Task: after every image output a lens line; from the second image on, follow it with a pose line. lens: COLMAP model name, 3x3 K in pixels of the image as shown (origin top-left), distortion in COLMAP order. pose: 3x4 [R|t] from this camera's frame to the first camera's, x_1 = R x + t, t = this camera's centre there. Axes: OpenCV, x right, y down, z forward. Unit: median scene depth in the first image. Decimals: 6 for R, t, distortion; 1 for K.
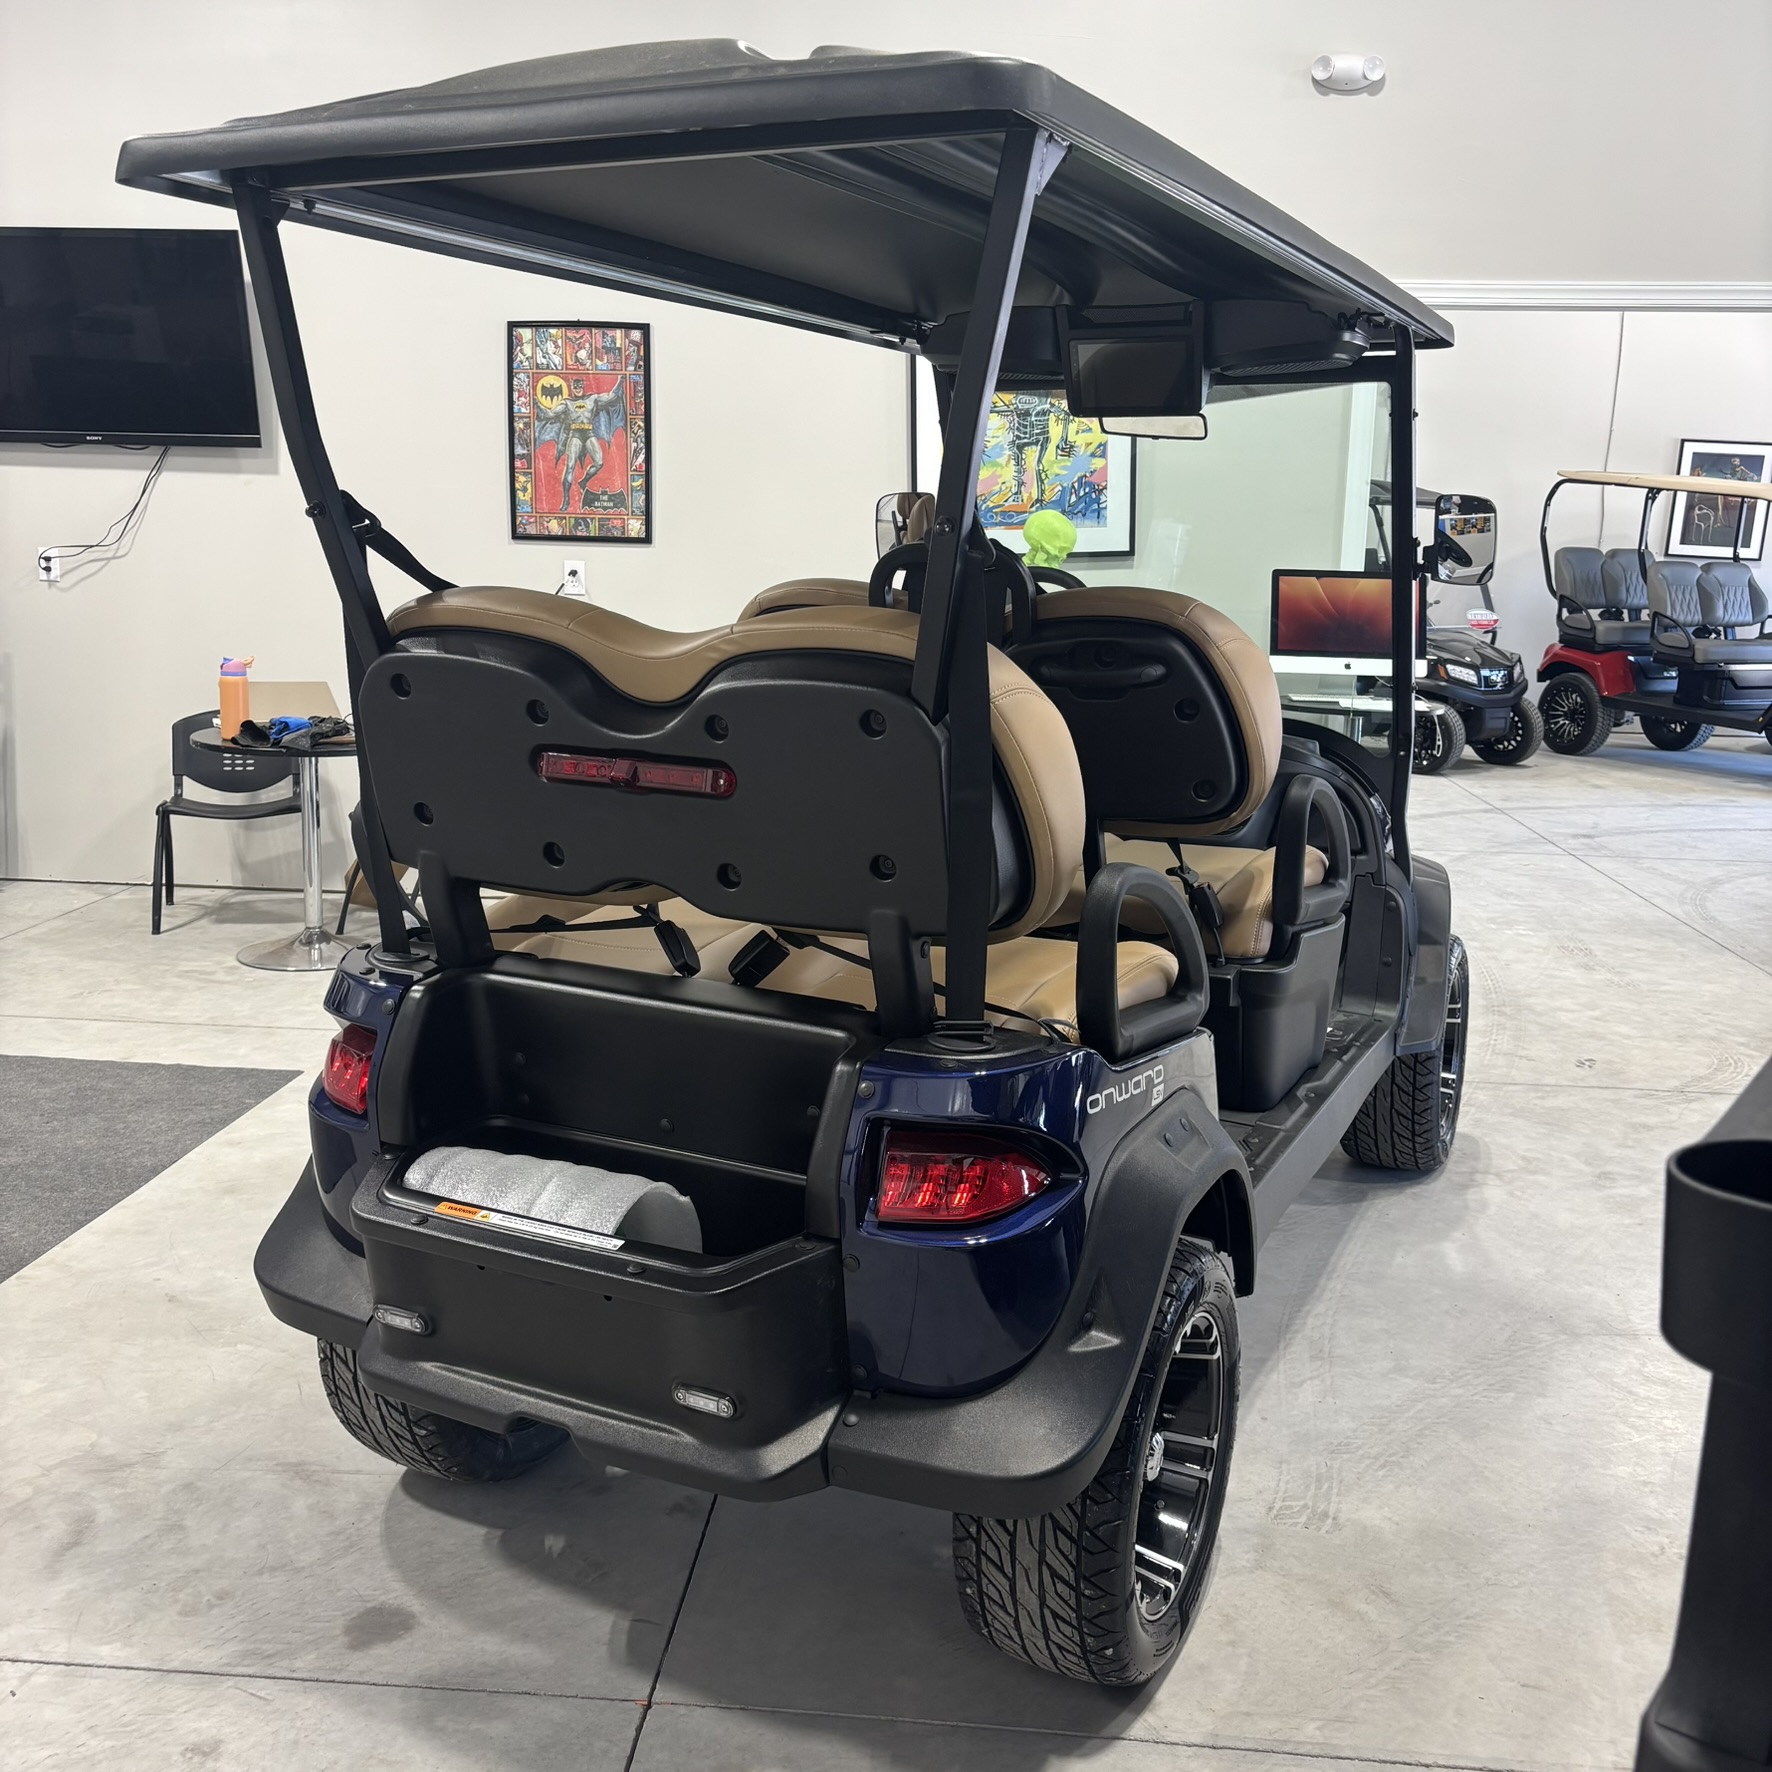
lens RADIAL K [[1809.1, 0, 880.1], [0, 1809.1, 889.3], [0, 0, 1]] dist [0.031455, 0.000000]
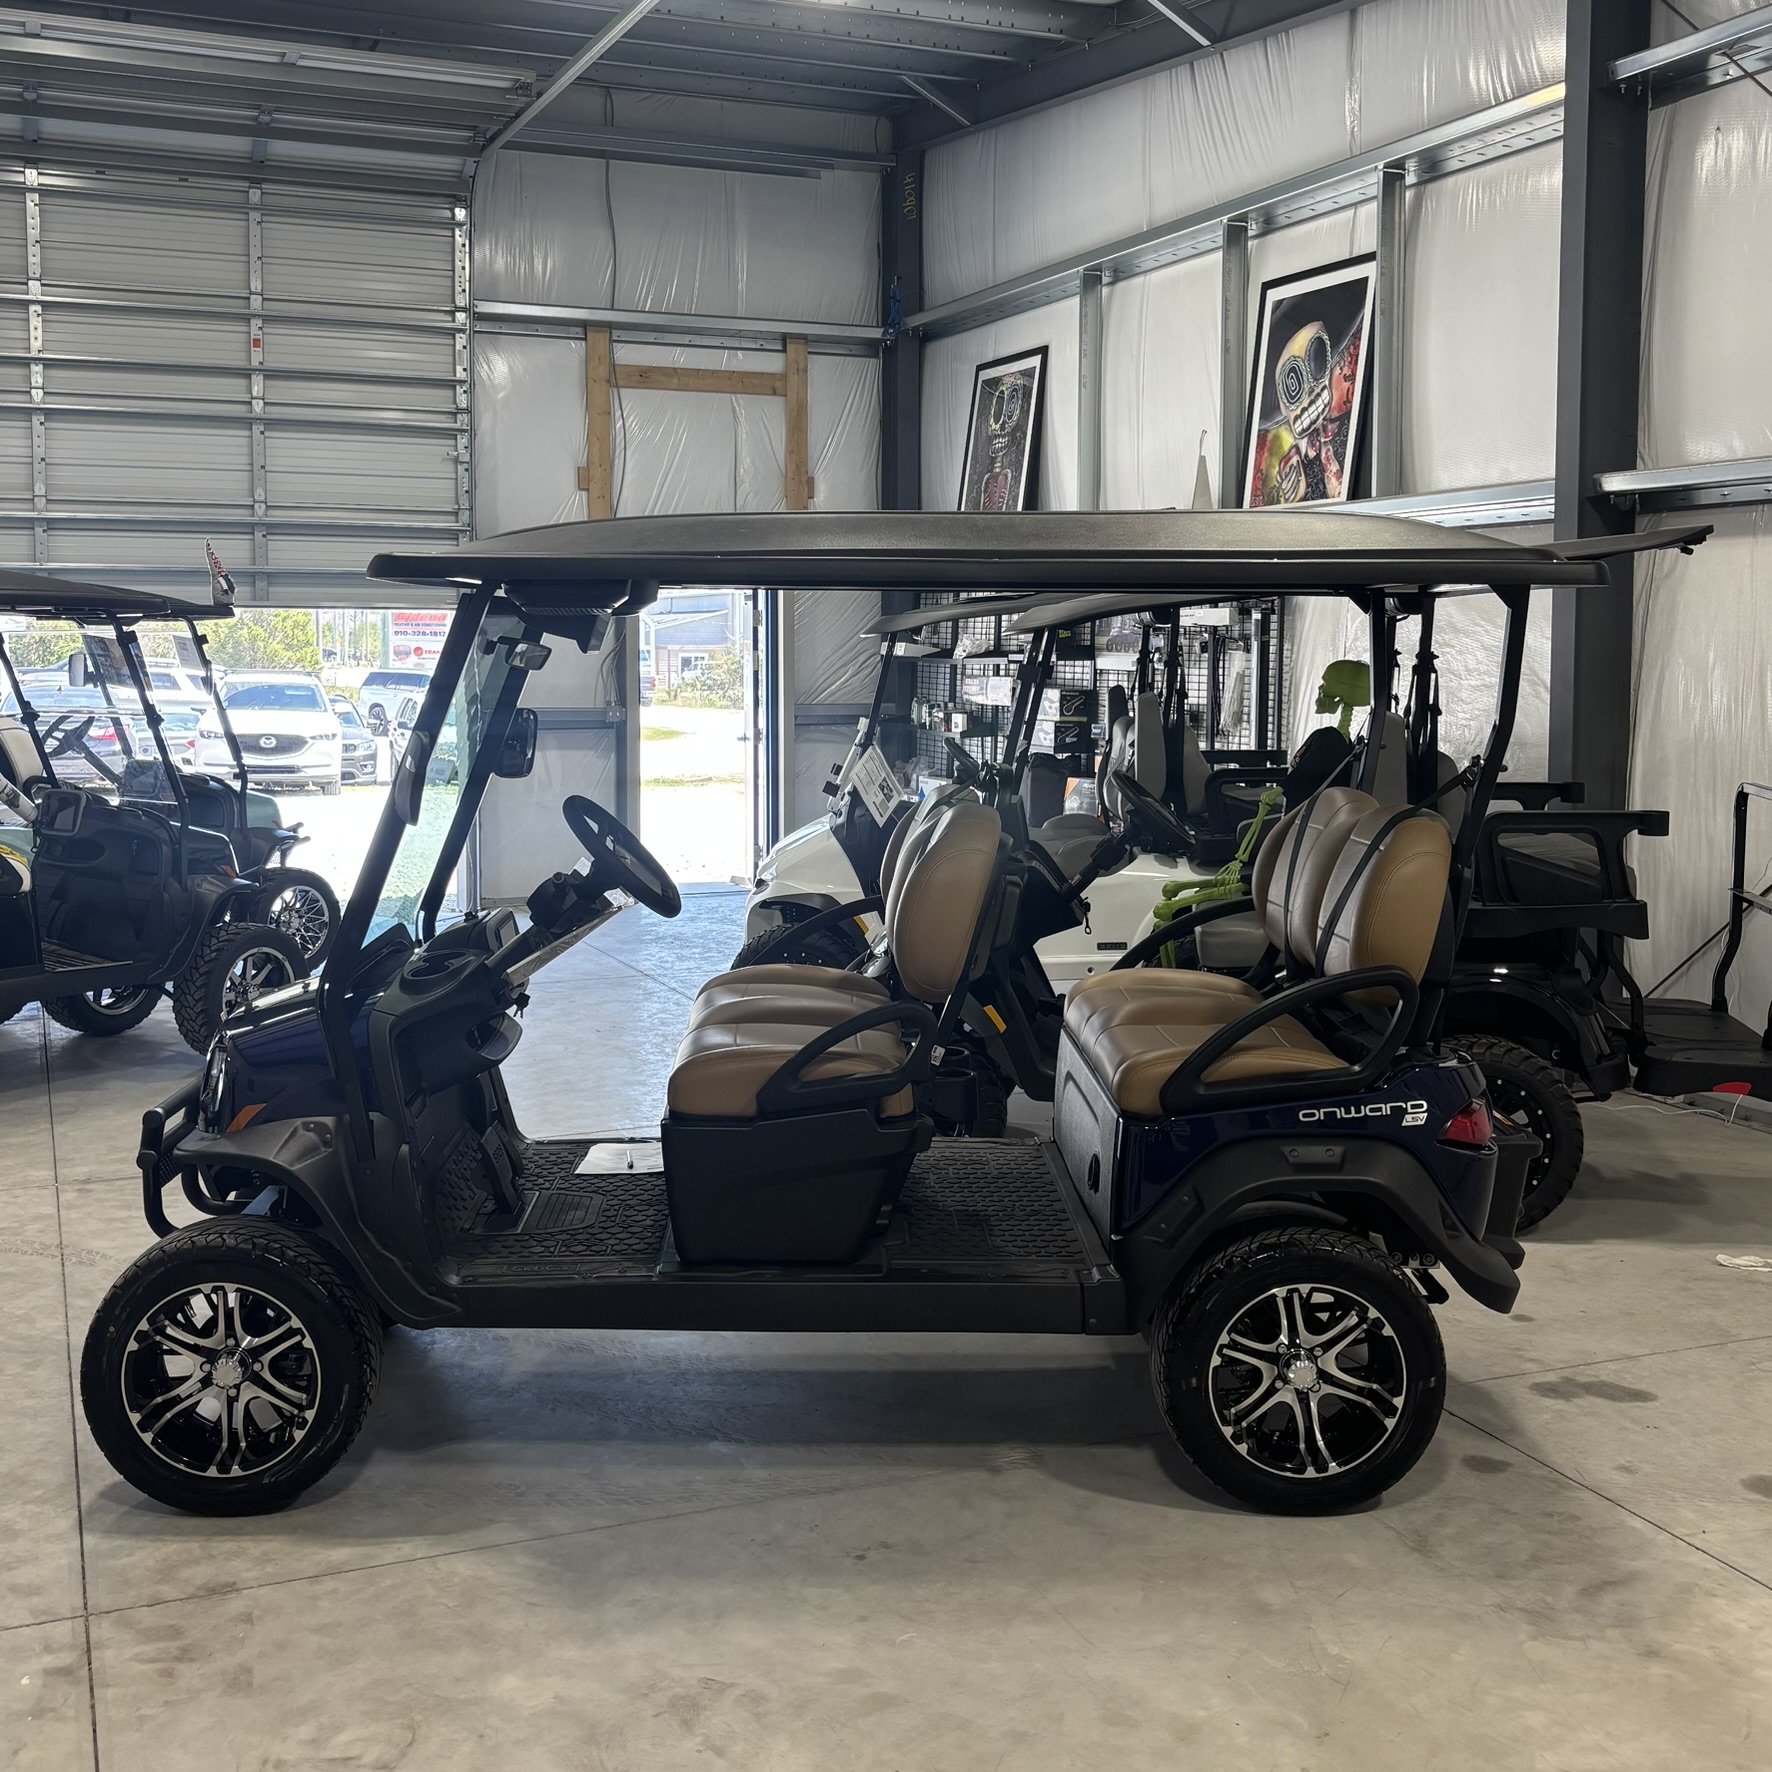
lens RADIAL K [[1953.3, 0, 872.3], [0, 1953.3, 874.6], [0, 0, 1]] dist [0.026876, 0.000000]
pose [[-0.460902, -0.125187, 0.878577, -1.371815], [0.162555, 0.961342, 0.222256, -0.511343], [-0.872437, 0.245256, -0.422734, 1.941096]]
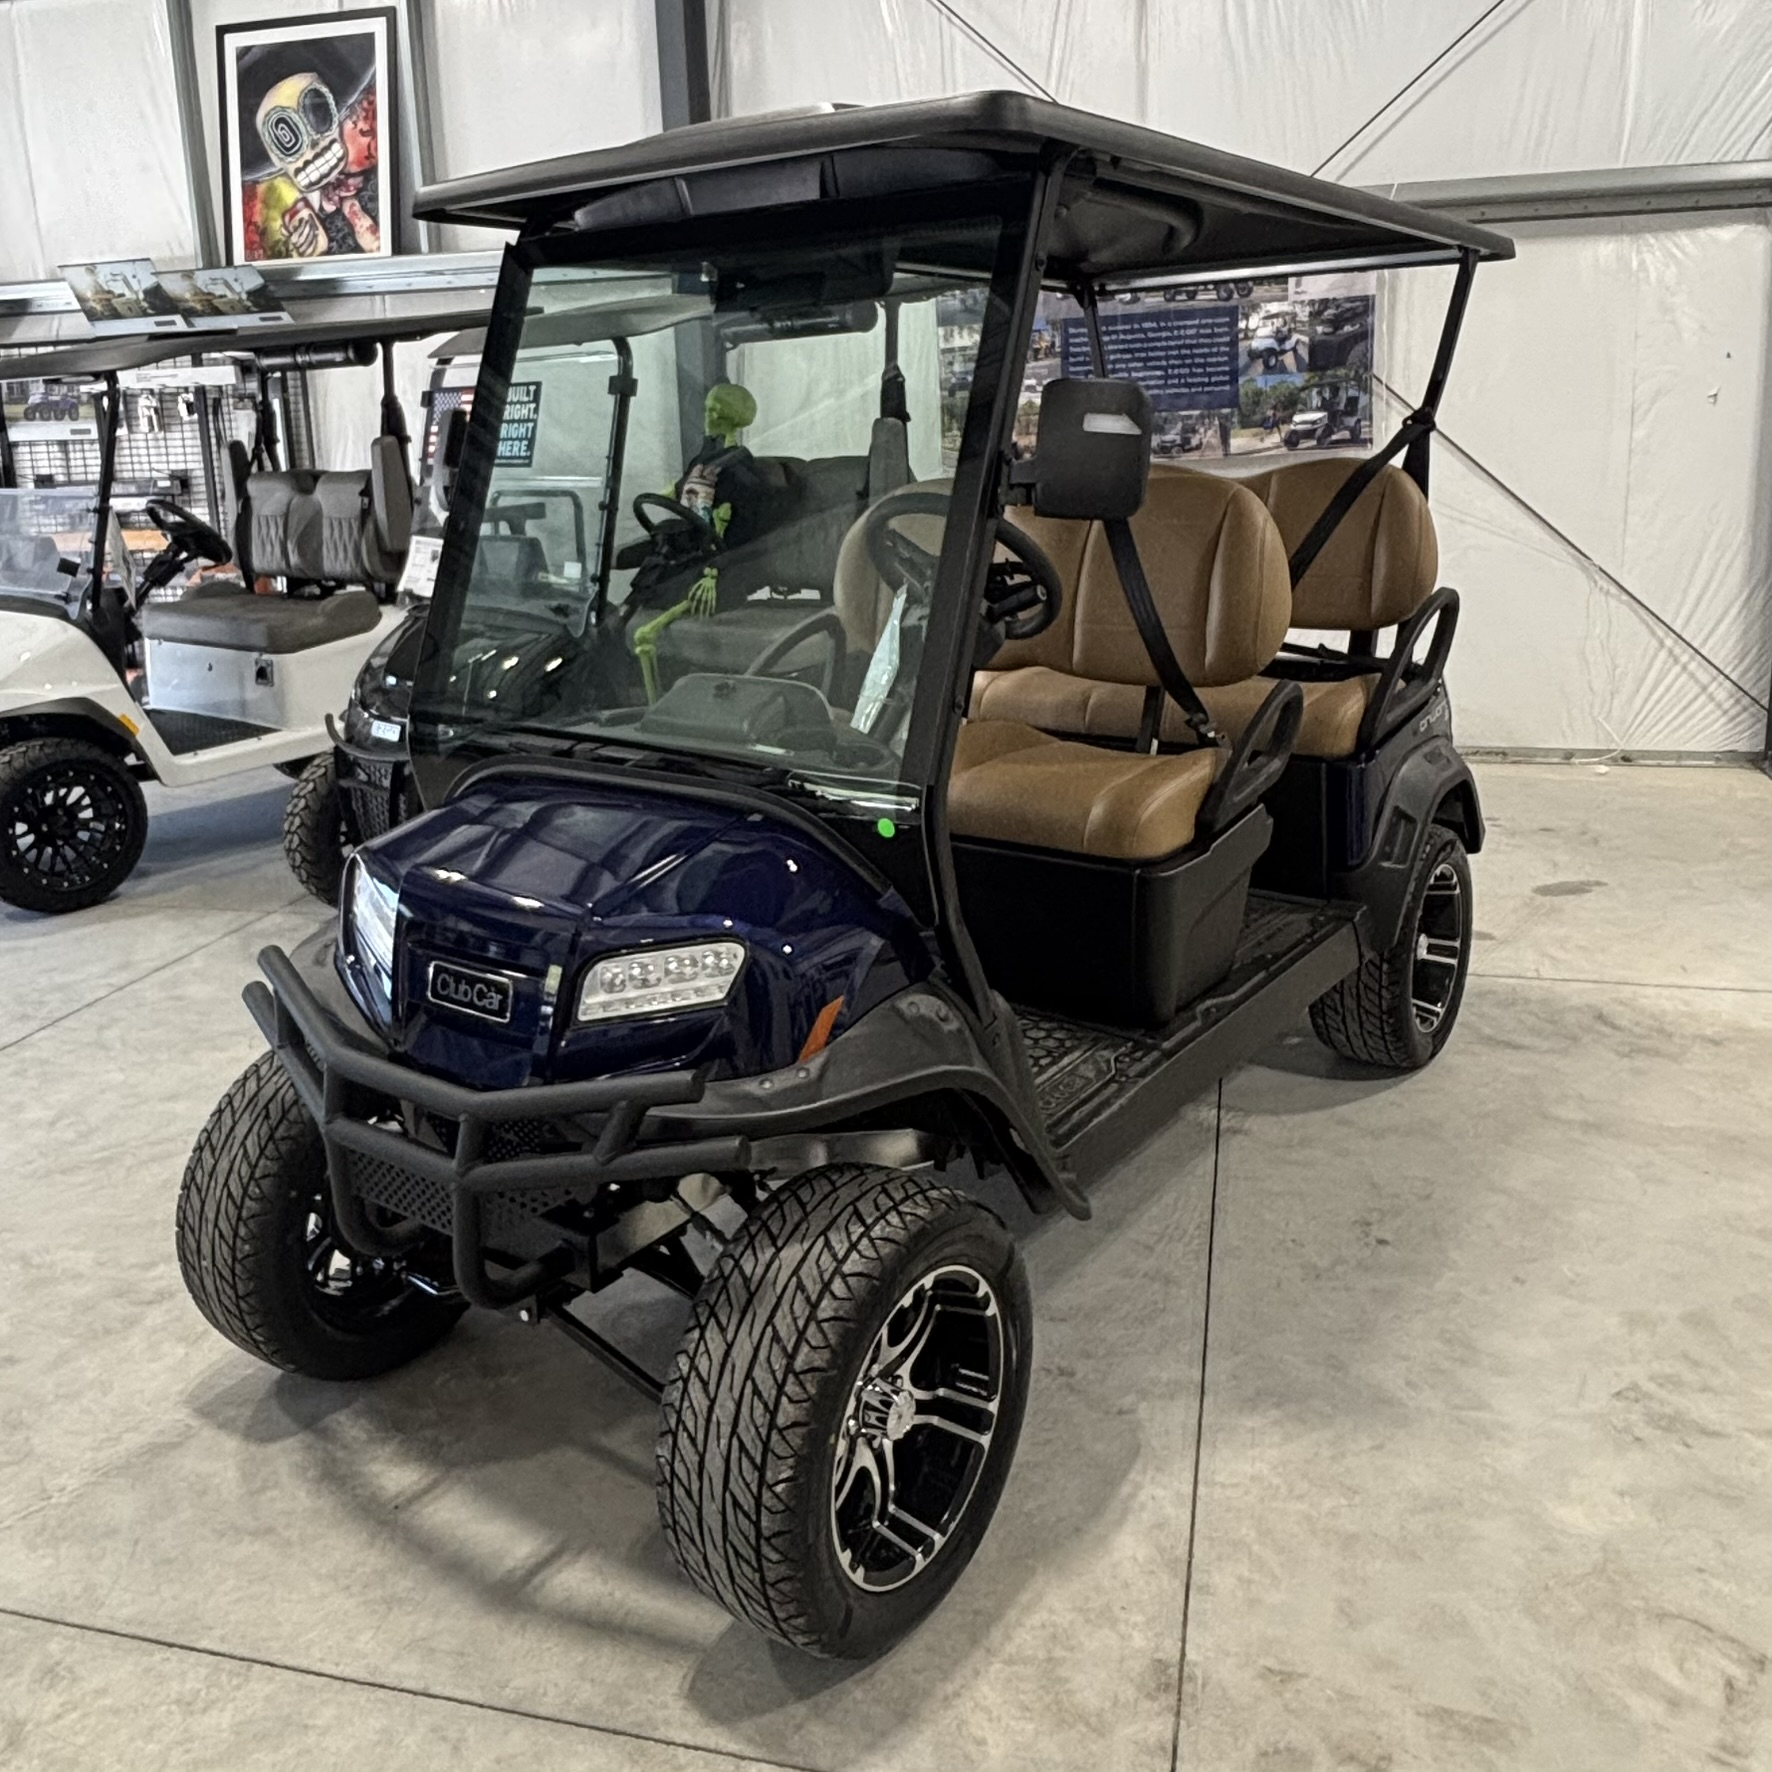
lens RADIAL K [[1531.2, 0, 842.6], [0, 1531.2, 784.3], [0, 0, 1]] dist [0.008267, -0.017725]
pose [[-0.982424, -0.028982, 0.184401, 0.000360], [0.050983, 0.908650, 0.414434, -0.483341], [-0.179567, 0.416551, -0.891202, 2.367236]]
